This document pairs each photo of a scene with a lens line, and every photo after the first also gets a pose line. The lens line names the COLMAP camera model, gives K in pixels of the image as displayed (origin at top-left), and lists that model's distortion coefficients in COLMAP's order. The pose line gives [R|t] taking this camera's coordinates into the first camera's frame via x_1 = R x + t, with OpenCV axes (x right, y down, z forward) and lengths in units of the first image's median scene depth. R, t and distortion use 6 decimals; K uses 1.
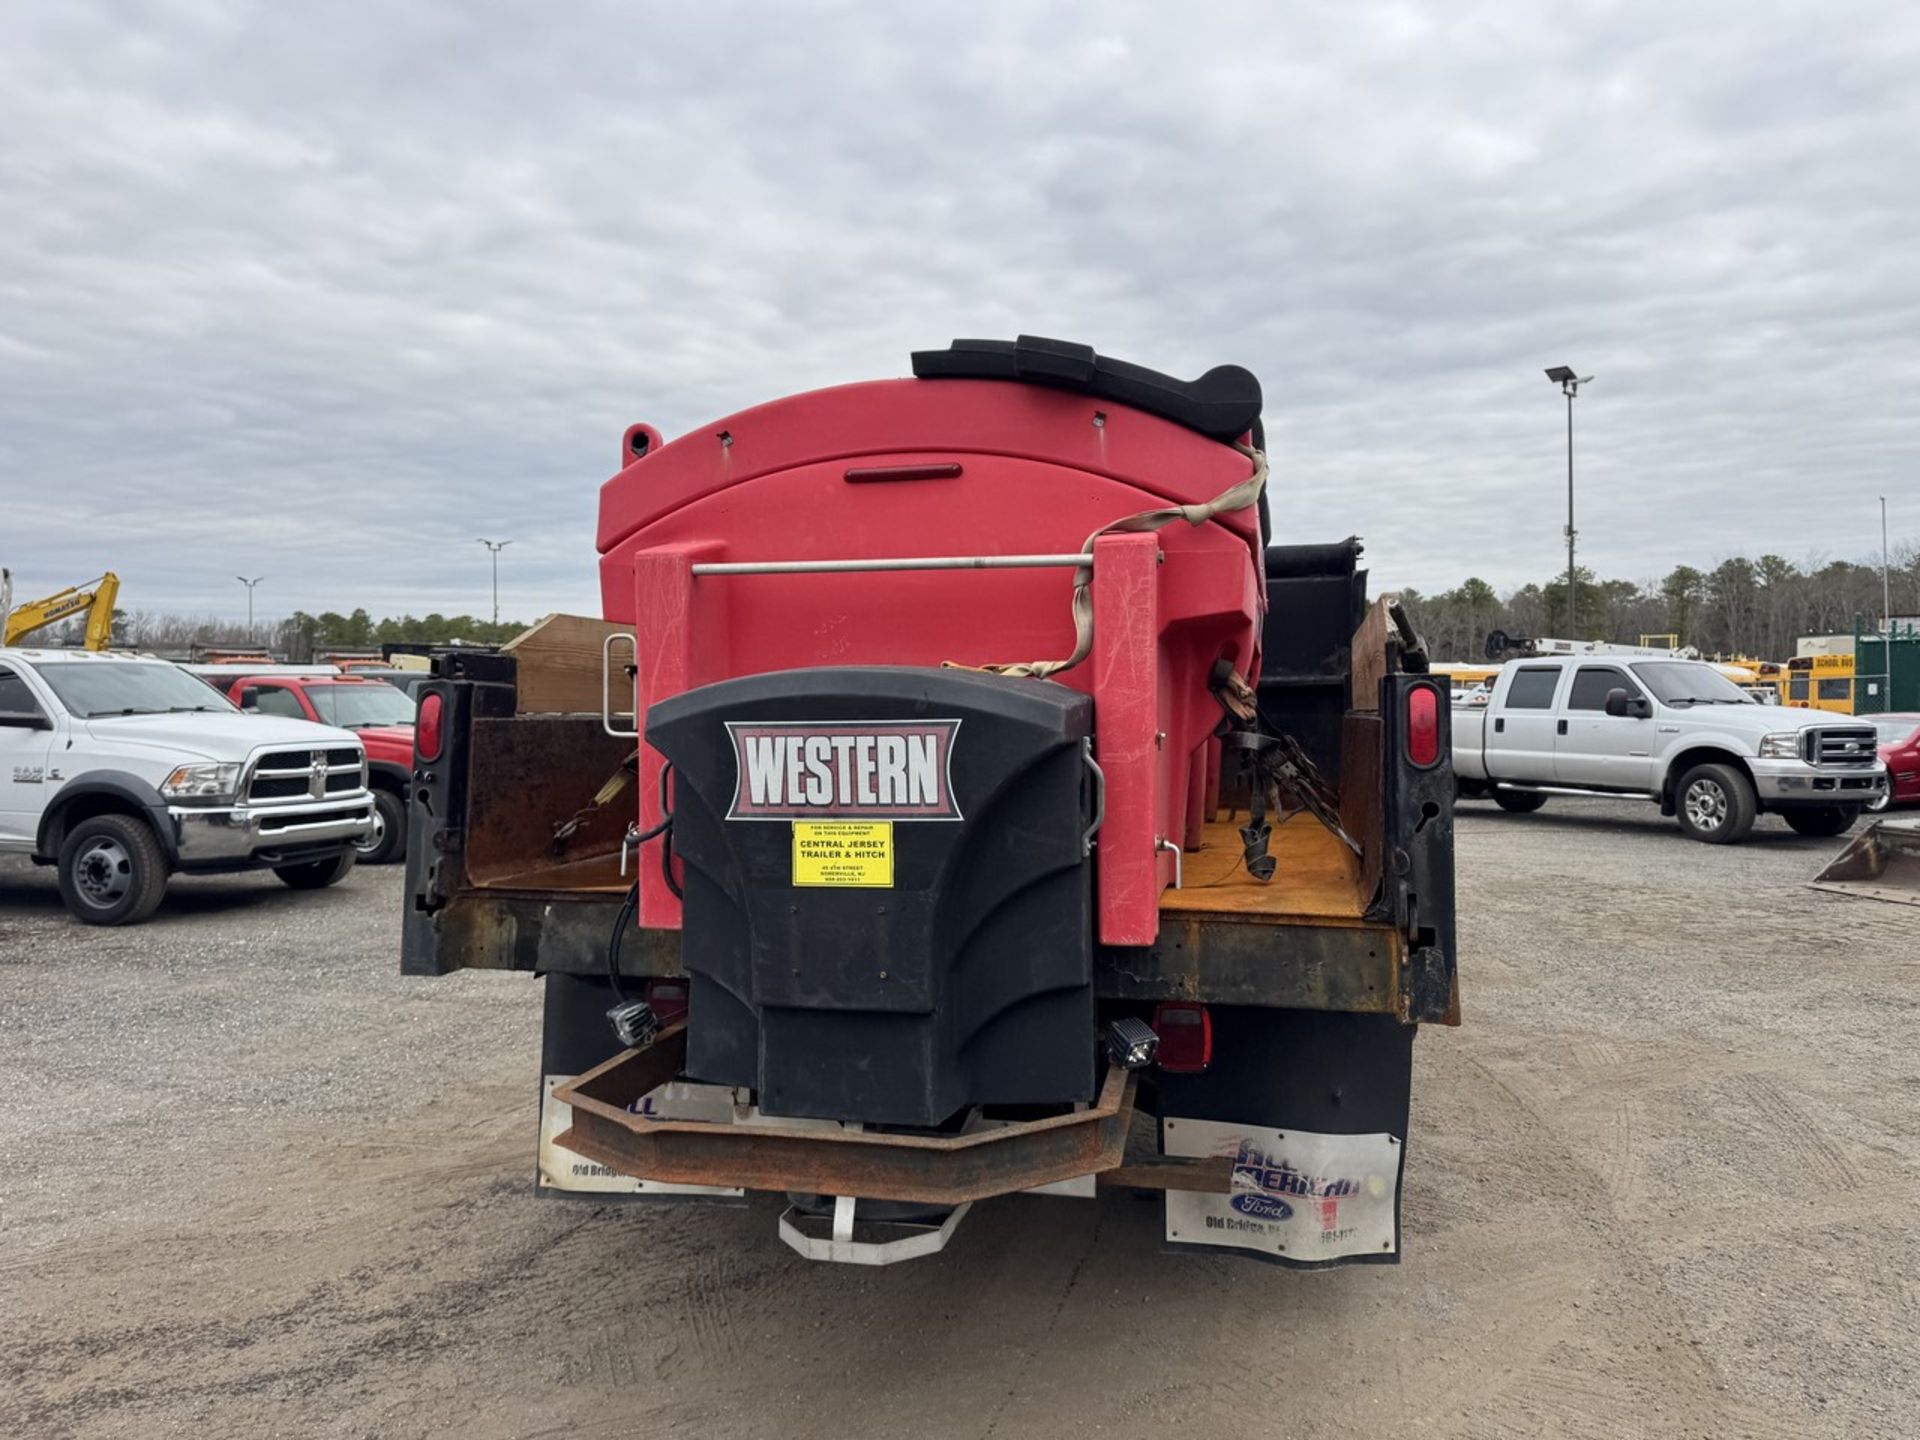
lens RADIAL K [[1375.3, 0, 954.4], [0, 1375.3, 717.0], [0, 0, 1]] dist [0.052007, -0.058730]
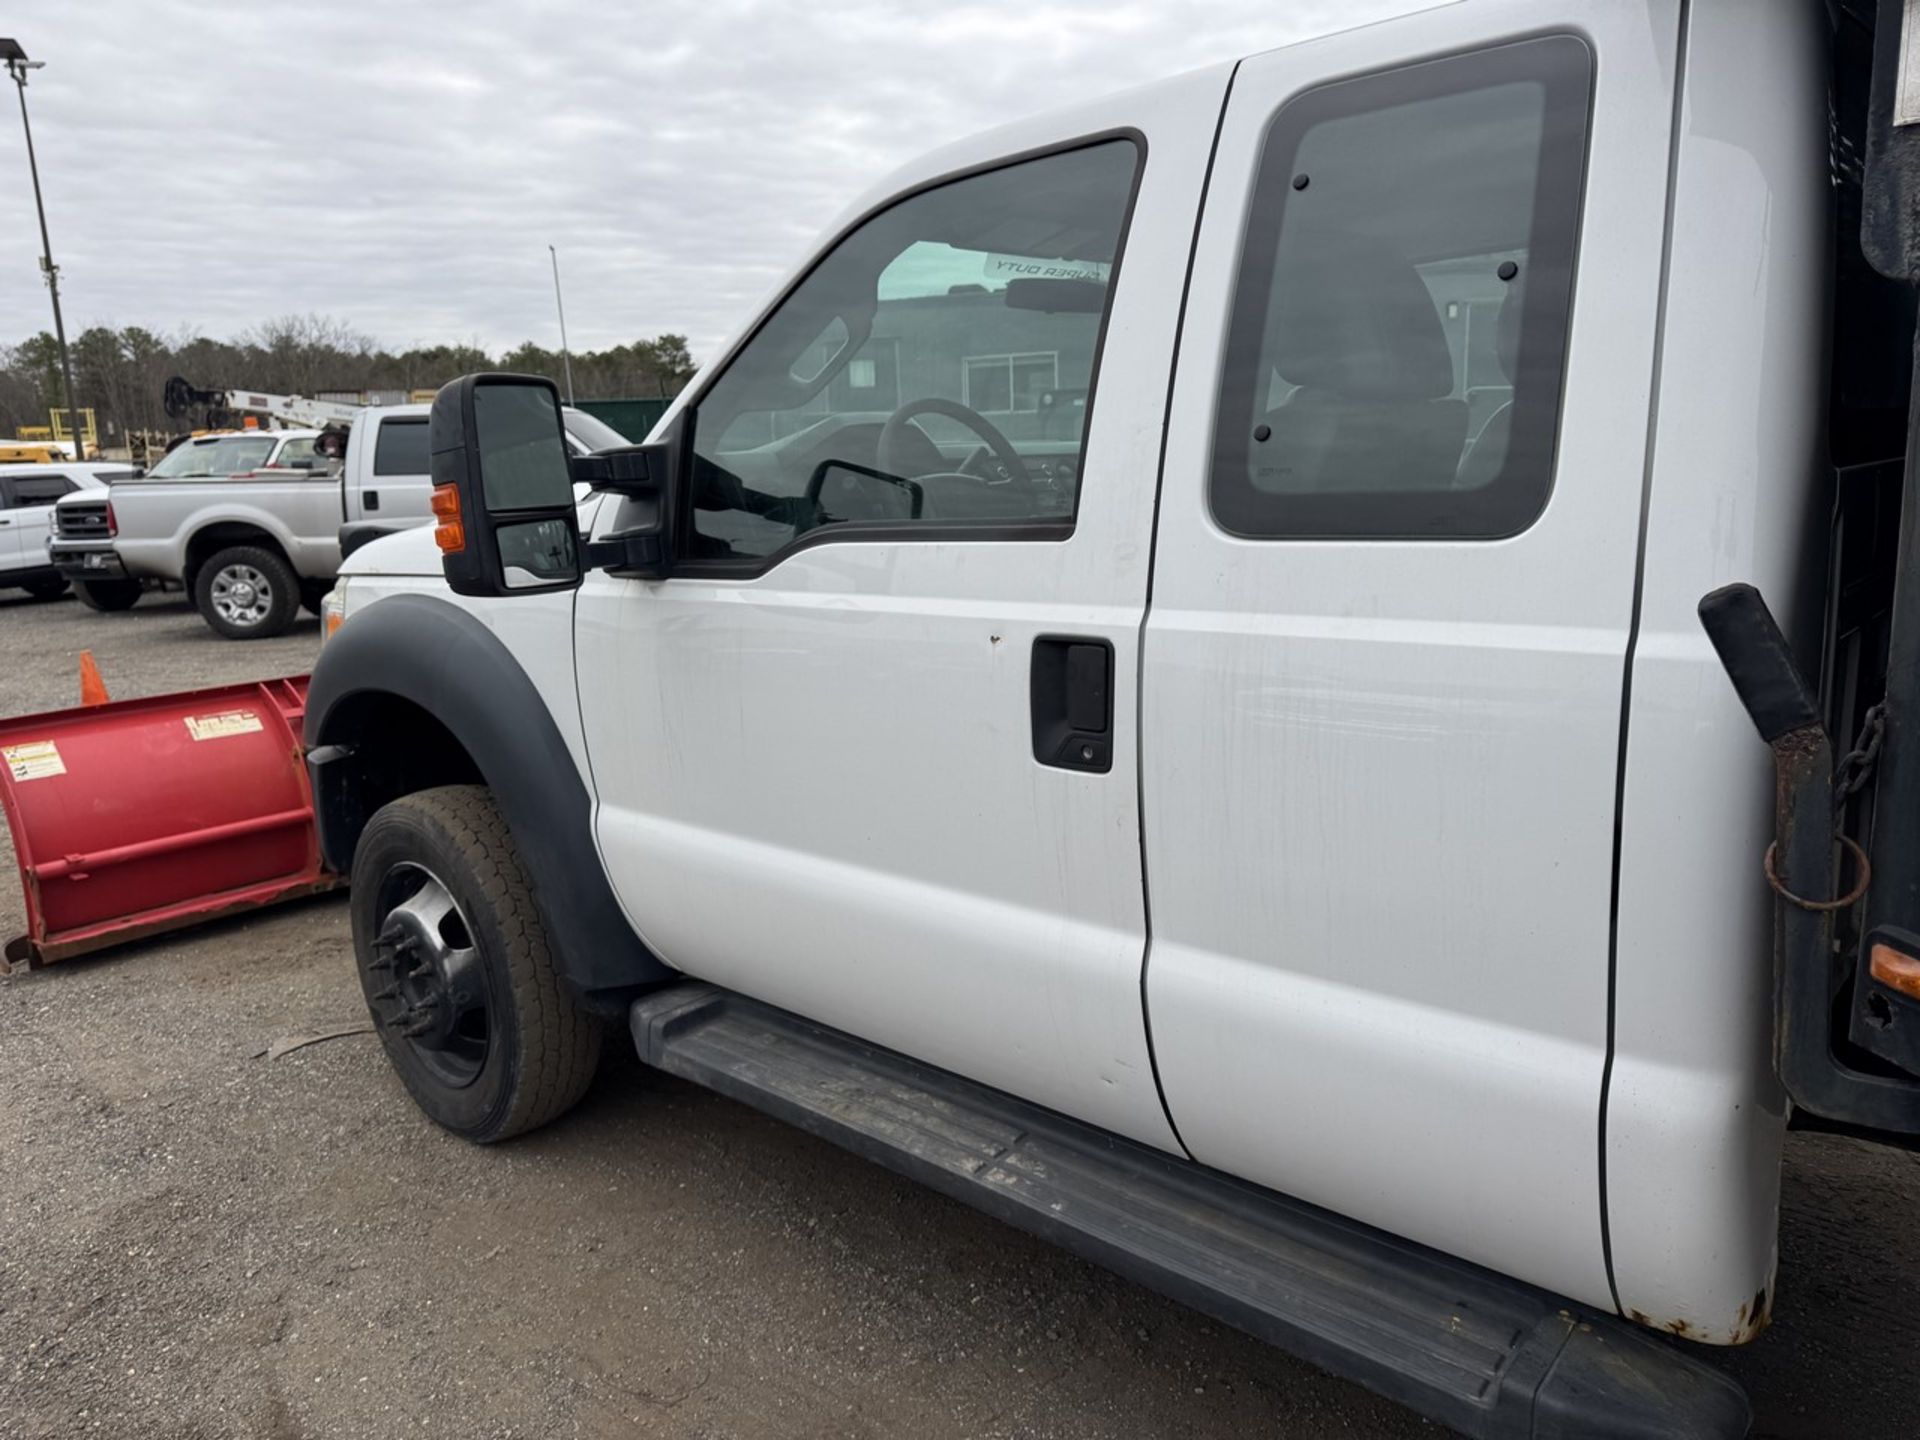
lens RADIAL K [[1379.2, 0, 960.0], [0, 1379.2, 720.0], [0, 0, 1]] dist [0.005602, -0.007322]
pose [[0.468114, -0.179865, 0.865169, -0.601447], [0.042317, 0.982505, 0.181363, 0.008707], [-0.882654, -0.048287, 0.467536, 2.079752]]
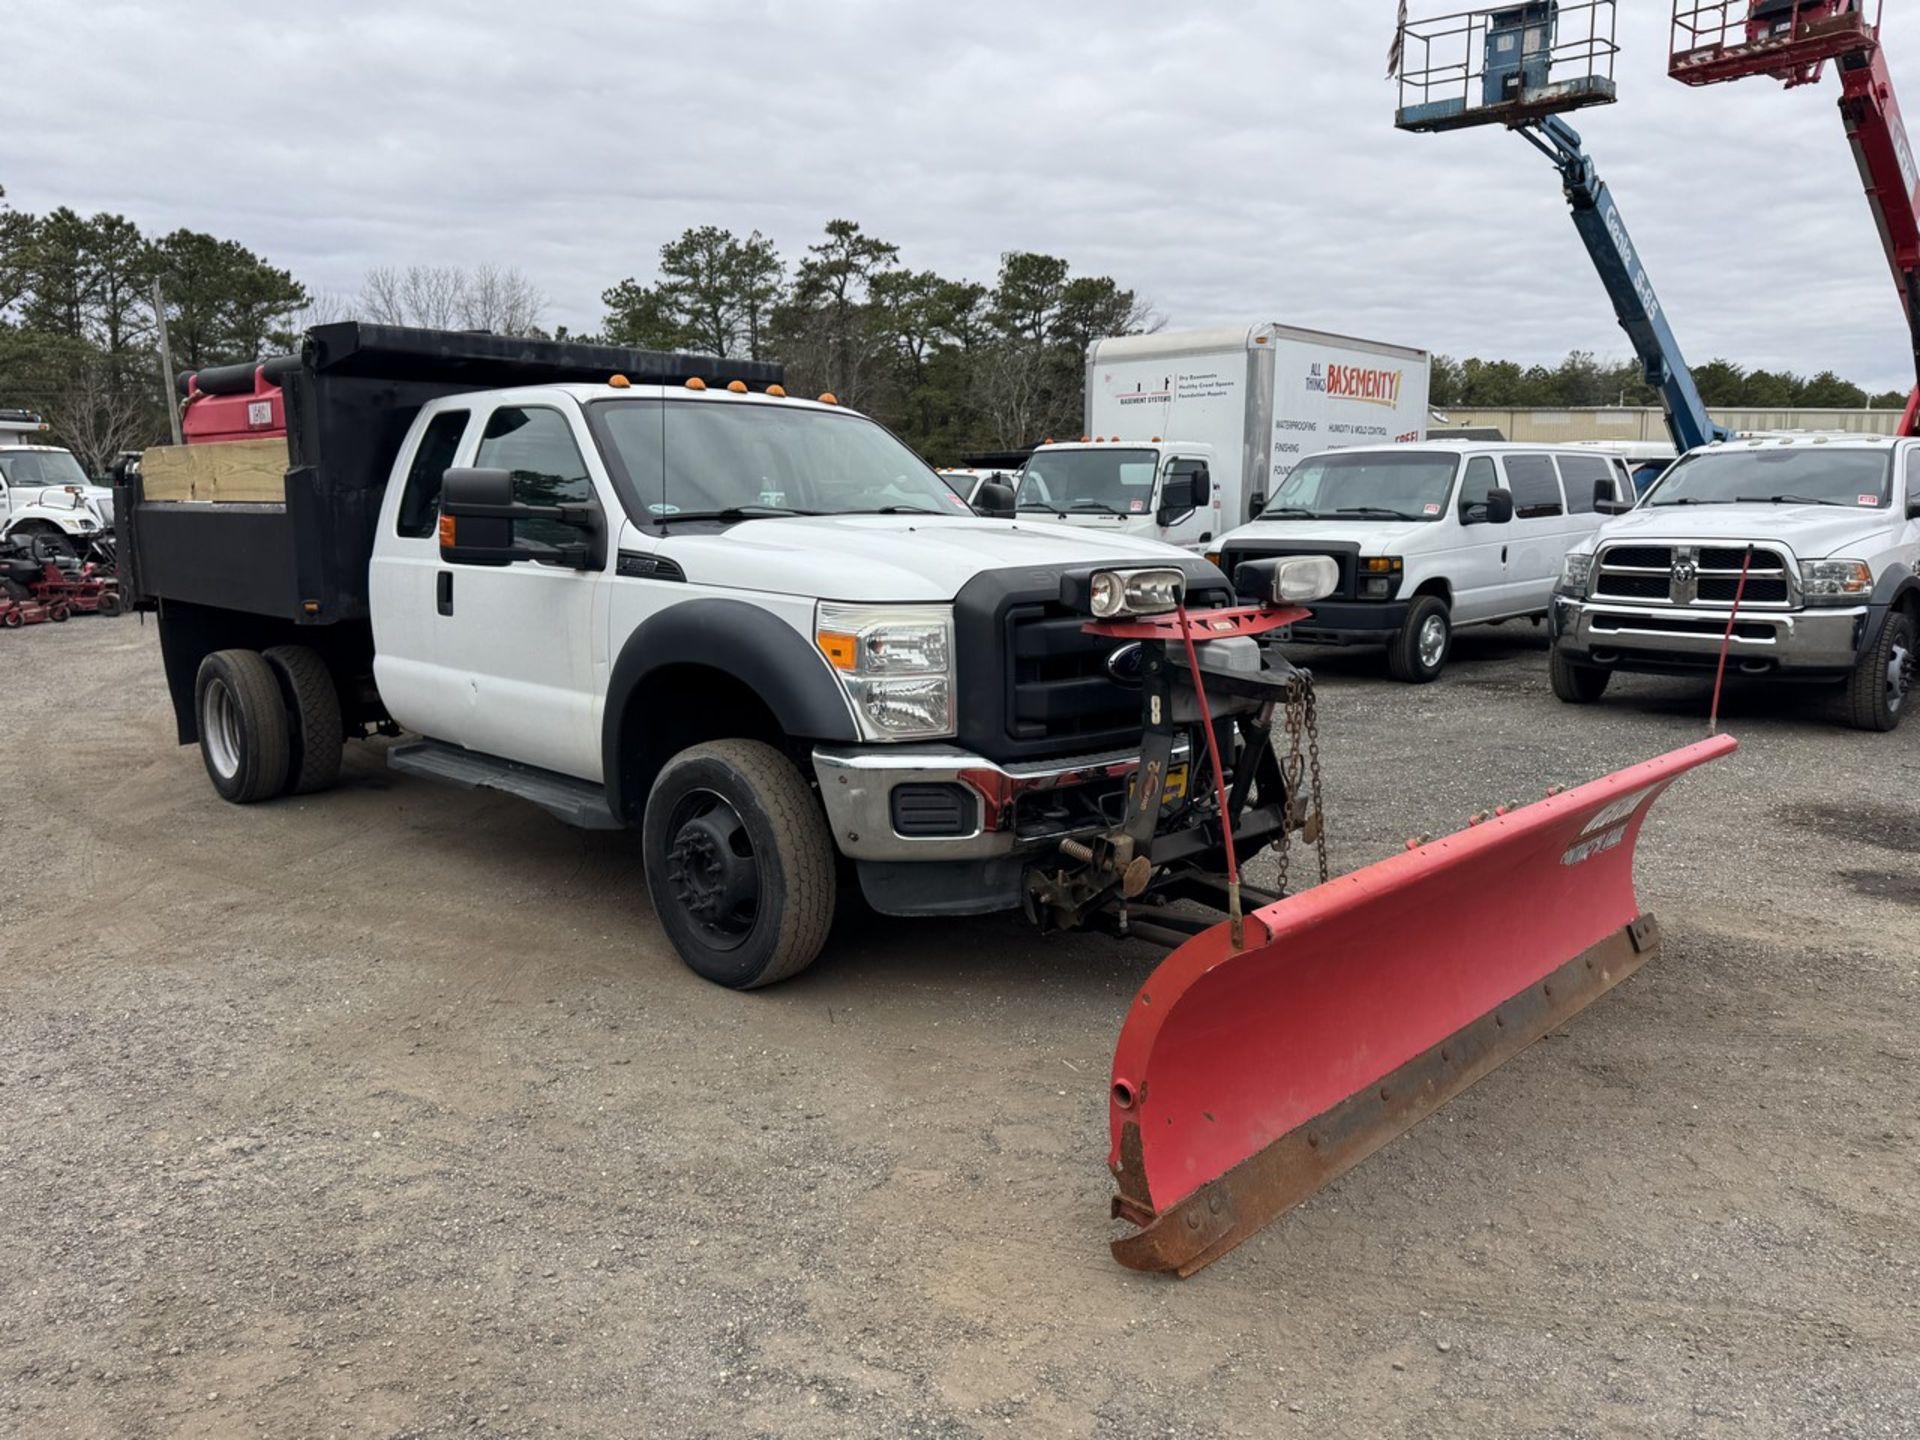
lens RADIAL K [[1352.4, 0, 959.5], [0, 1352.4, 727.0], [0, 0, 1]] dist [0.057873, -0.054849]
pose [[-0.507540, 0.141922, -0.849860, 1.762520], [-0.004255, 0.985916, 0.167184, -0.022057], [0.861618, 0.088469, -0.499788, 3.615211]]
